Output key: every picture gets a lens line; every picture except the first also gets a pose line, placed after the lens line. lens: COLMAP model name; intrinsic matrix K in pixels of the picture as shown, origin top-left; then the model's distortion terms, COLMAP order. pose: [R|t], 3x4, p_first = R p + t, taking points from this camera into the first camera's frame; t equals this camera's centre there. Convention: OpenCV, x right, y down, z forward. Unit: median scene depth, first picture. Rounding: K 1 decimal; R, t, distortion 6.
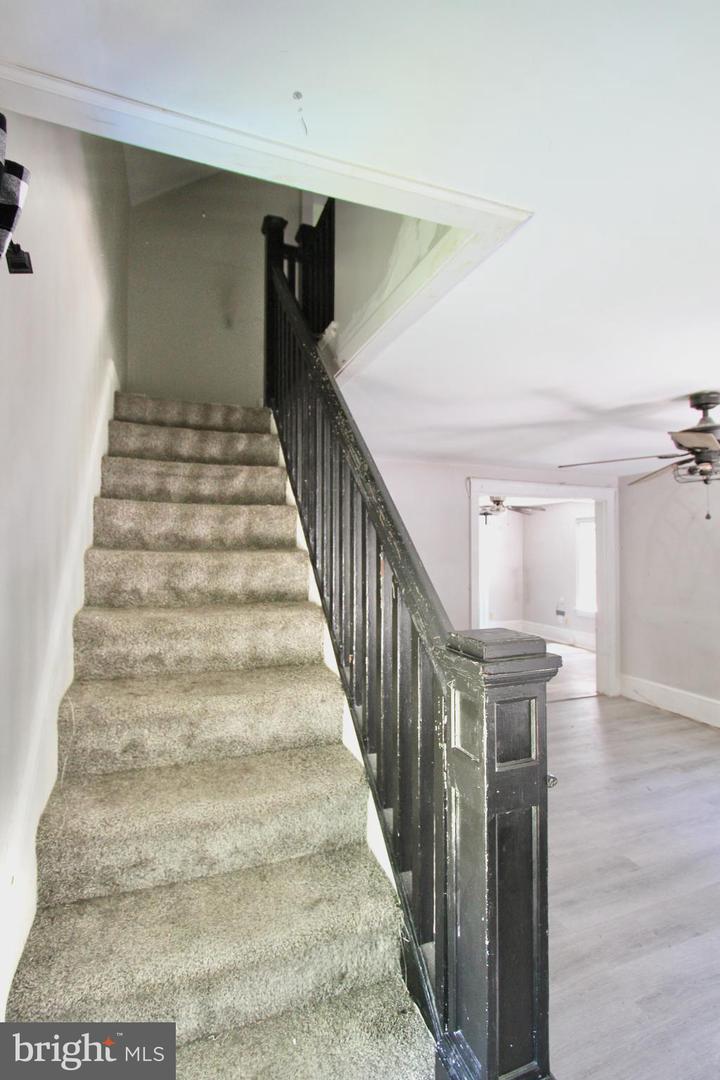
lens RADIAL K [[503.9, 0, 360.0], [0, 503.9, 540.0], [0, 0, 1]] dist [-0.013570, -0.000444]
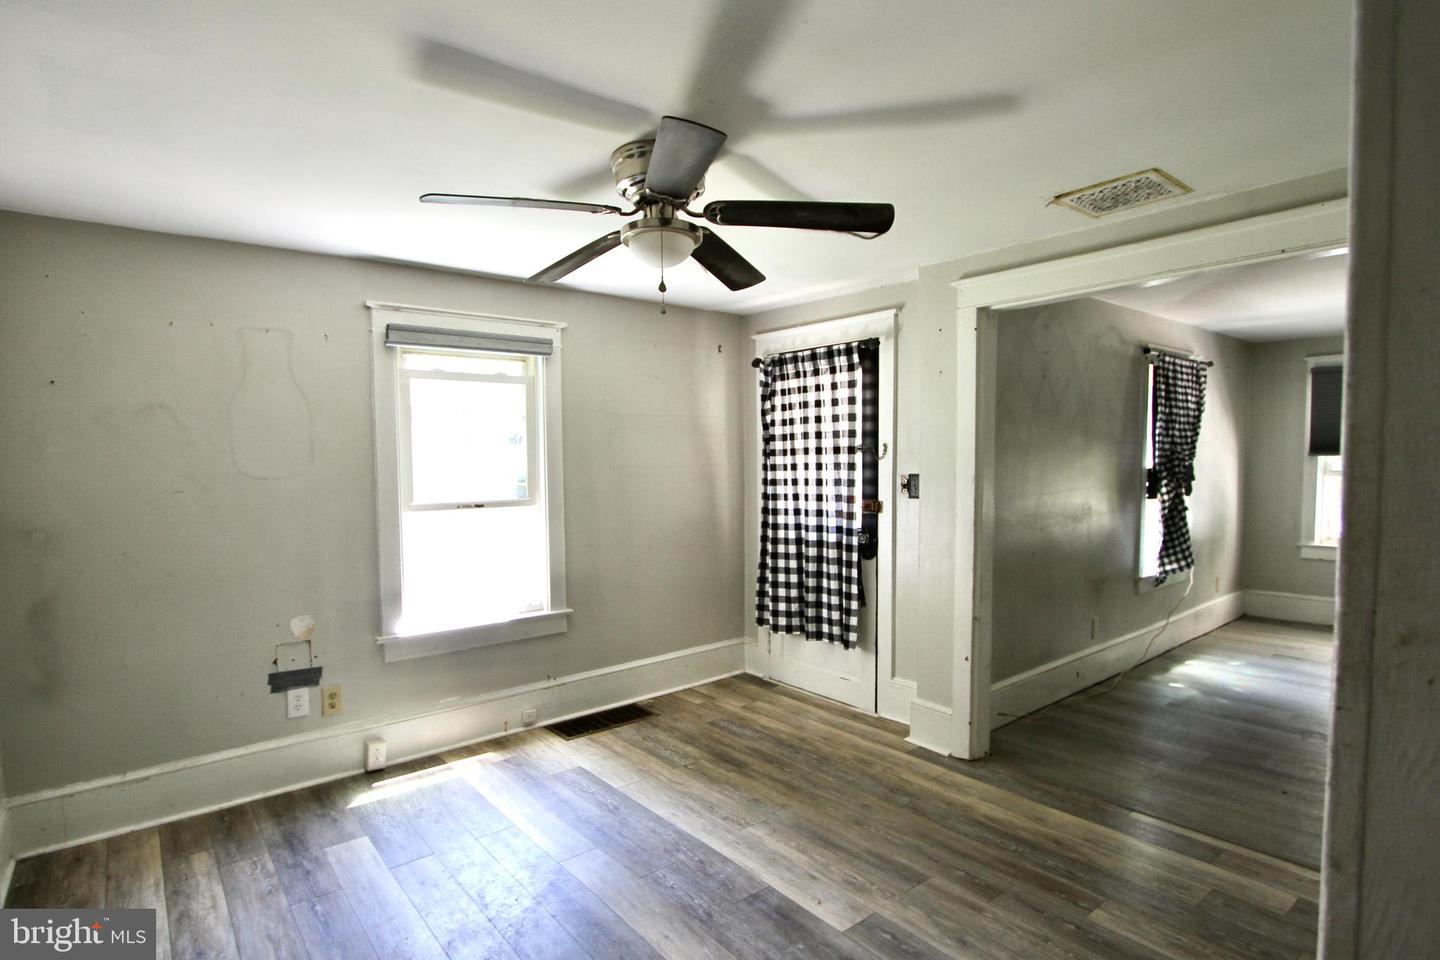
lens RADIAL K [[743.2, 0, 715.9], [0, 743.2, 499.3], [0, 0, 1]] dist [-0.015852, 0.000603]
pose [[-0.321316, -0.055243, 0.945359, -0.050293], [-0.002792, 0.998348, 0.057391, 0.052566], [-0.946968, 0.015801, -0.320939, 1.624792]]
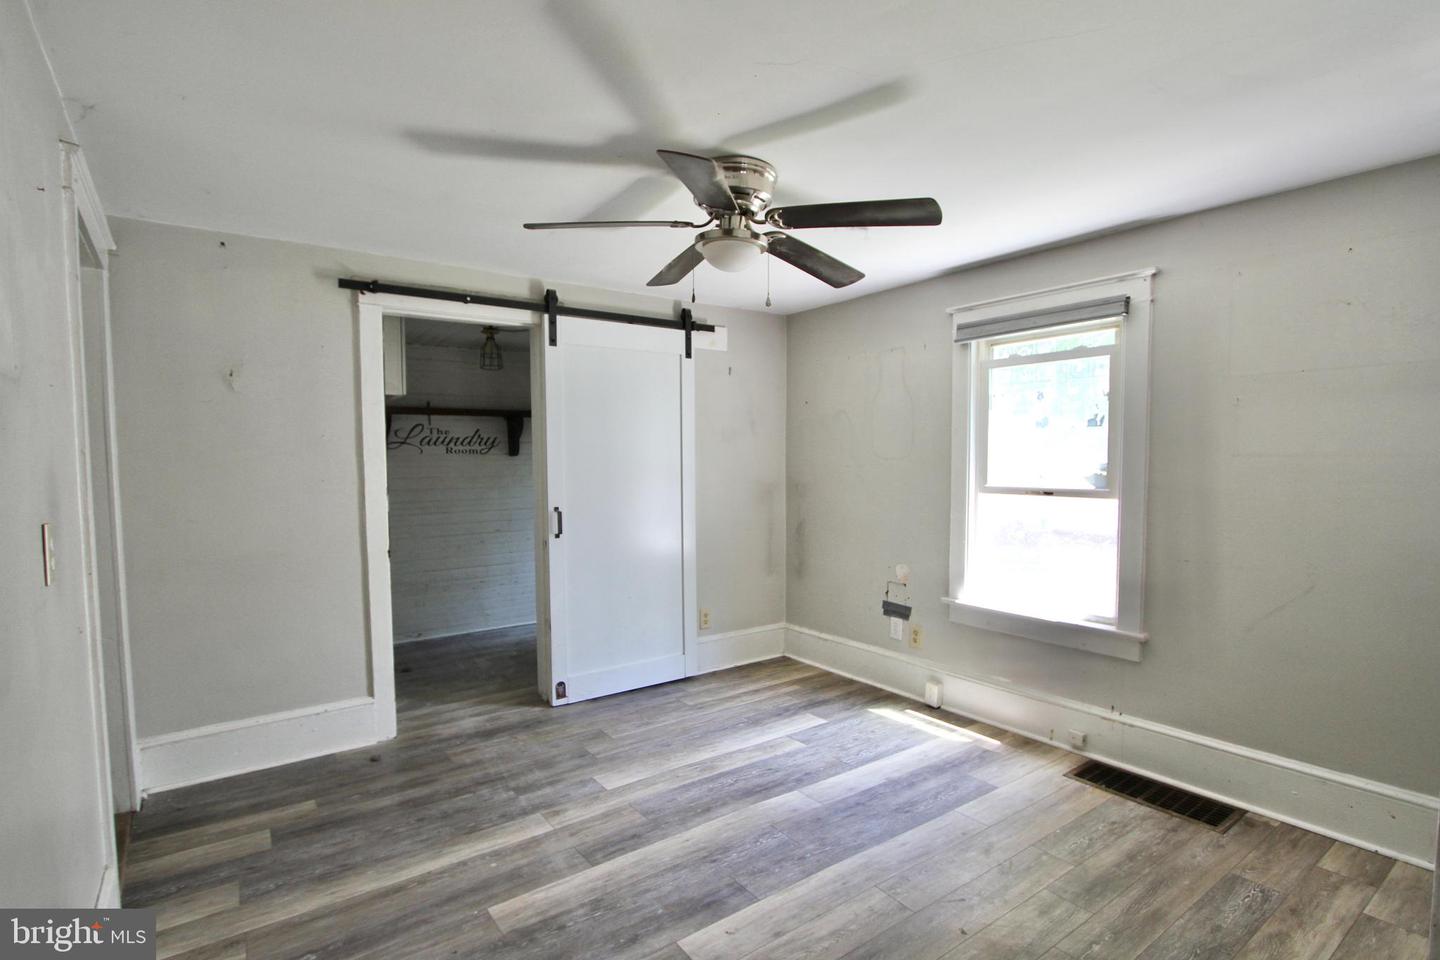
lens RADIAL K [[700.5, 0, 706.4], [0, 700.5, 499.7], [0, 0, 1]] dist [-0.001796, -0.000110]
pose [[0.966042, -0.028541, 0.256803, 0.265699], [0.009578, 0.997153, 0.074795, 0.056109], [-0.258206, -0.069795, 0.963565, 1.017181]]
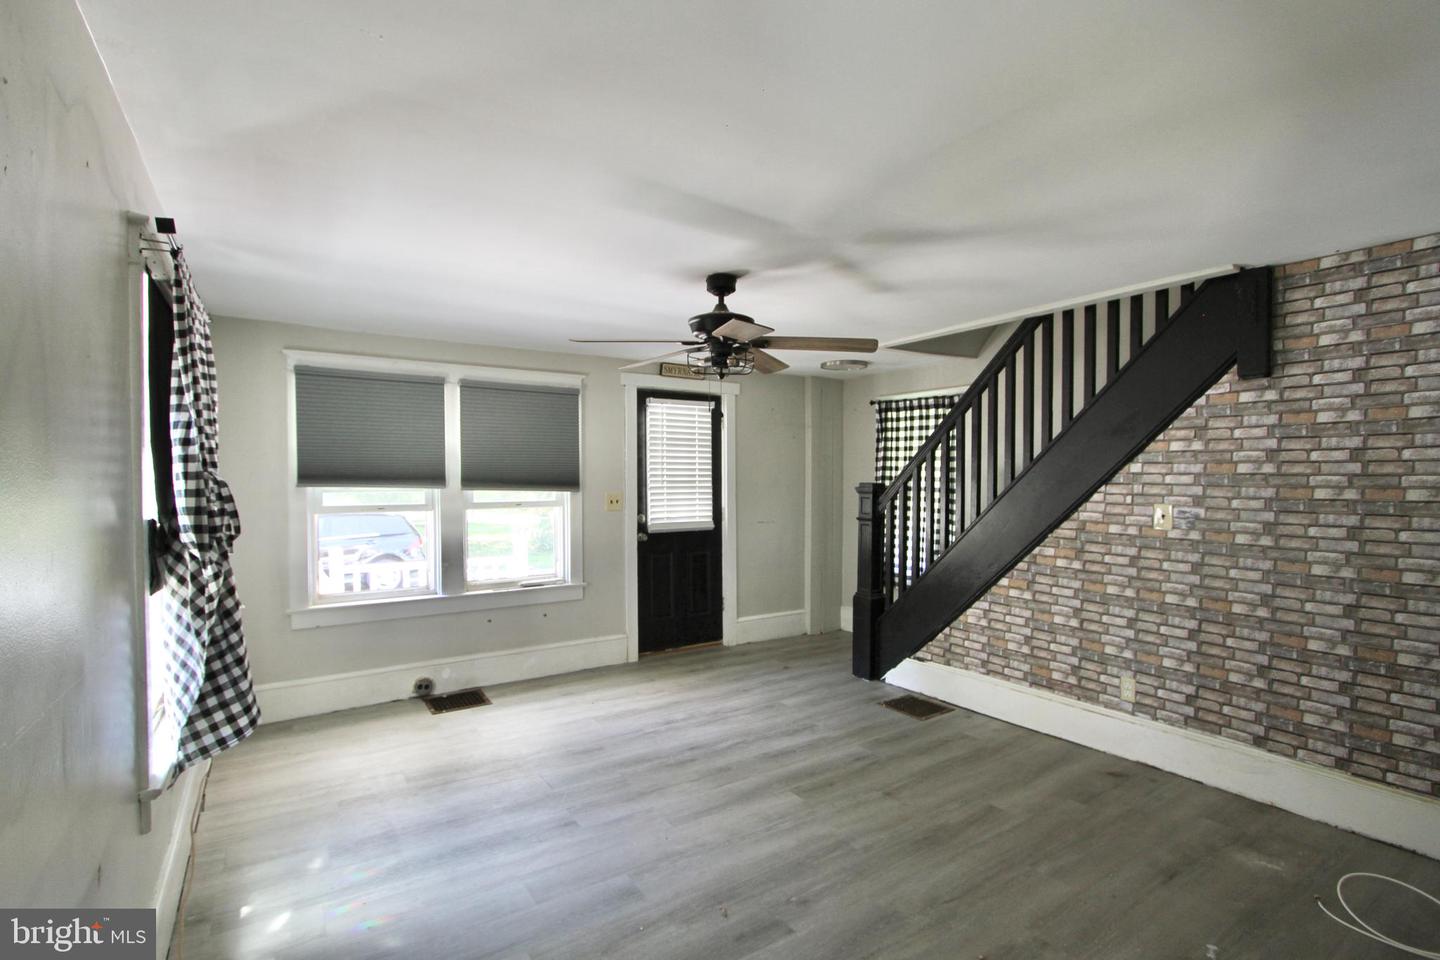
lens RADIAL K [[671.9, 0, 710.5], [0, 671.9, 498.4], [0, 0, 1]] dist [-0.013570, -0.000444]
pose [[-0.976802, 0.000993, -0.214143, 0.507641], [-0.002444, 0.999872, 0.015783, 0.046223], [0.214131, 0.015940, -0.976675, 1.163061]]
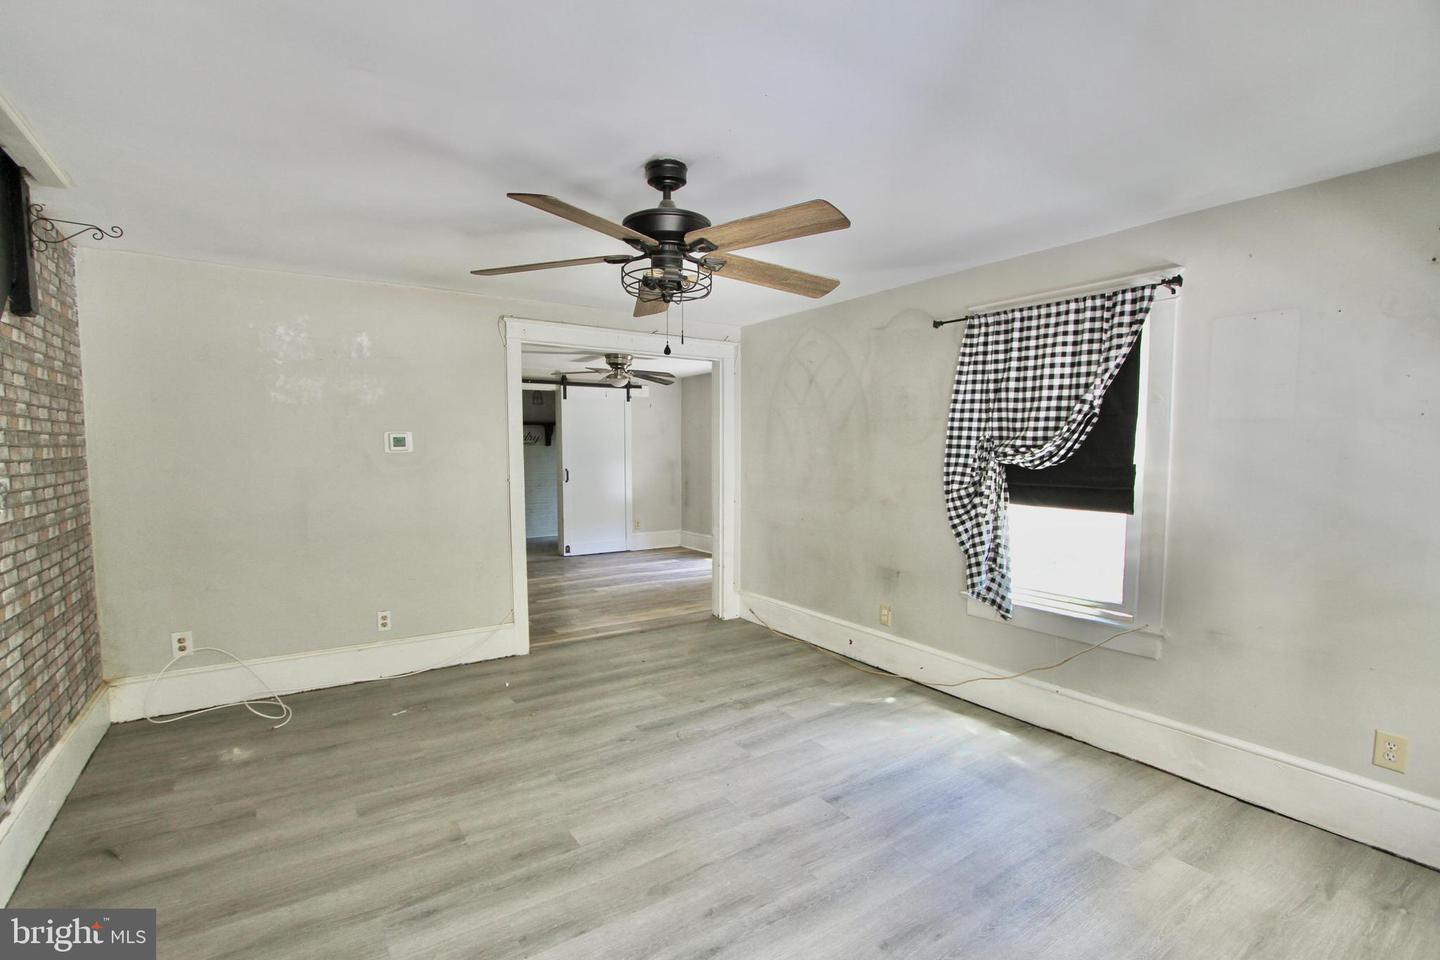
lens RADIAL K [[671.9, 0, 710.5], [0, 671.9, 498.4], [0, 0, 1]] dist [-0.013570, -0.000444]
pose [[0.974065, -0.022517, 0.225146, 0.275623], [0.001284, 0.995570, 0.094013, 0.035935], [-0.226266, -0.091286, 0.969779, 0.036597]]
